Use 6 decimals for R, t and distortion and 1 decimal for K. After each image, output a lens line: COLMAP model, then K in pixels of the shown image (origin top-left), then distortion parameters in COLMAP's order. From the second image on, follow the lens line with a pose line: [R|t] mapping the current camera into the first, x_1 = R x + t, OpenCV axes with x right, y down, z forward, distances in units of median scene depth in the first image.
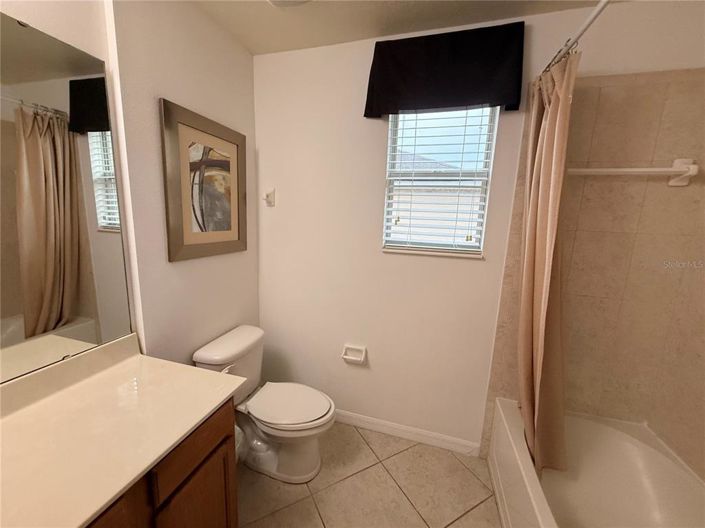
lens RADIAL K [[276.5, 0, 349.5], [0, 276.5, 265.1], [0, 0, 1]] dist [-0.002895, -0.000089]
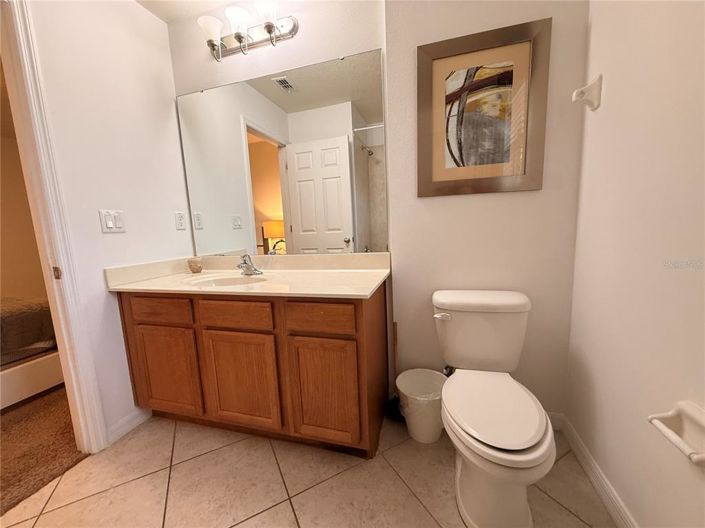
lens RADIAL K [[276.5, 0, 351.4], [0, 276.5, 261.6], [0, 0, 1]] dist [-0.002895, -0.000089]
pose [[0.004513, 0.097503, -0.995225, 0.399172], [-0.119433, 0.988164, 0.096269, 0.139459], [0.992832, 0.118428, 0.016104, 0.618447]]
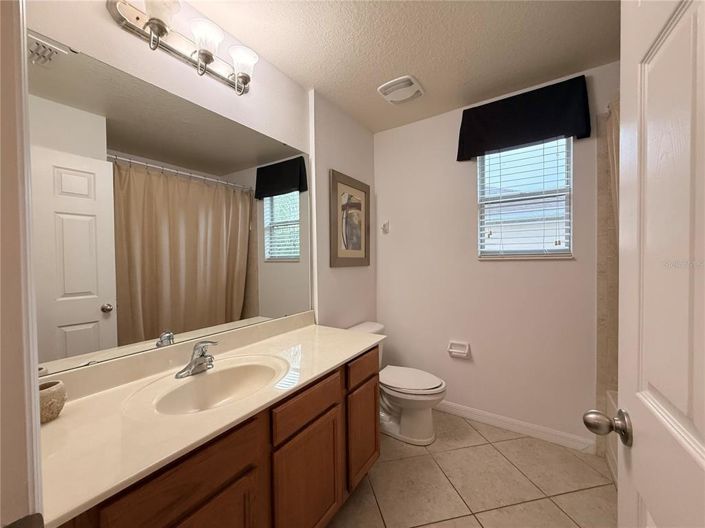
lens RADIAL K [[276.5, 0, 351.5], [0, 276.5, 265.3], [0, 0, 1]] dist [-0.002895, -0.000089]
pose [[0.955226, -0.044868, -0.292455, -0.068754], [-0.001536, 0.987670, -0.156542, 0.184159], [0.295873, 0.149982, 0.943379, -0.360318]]
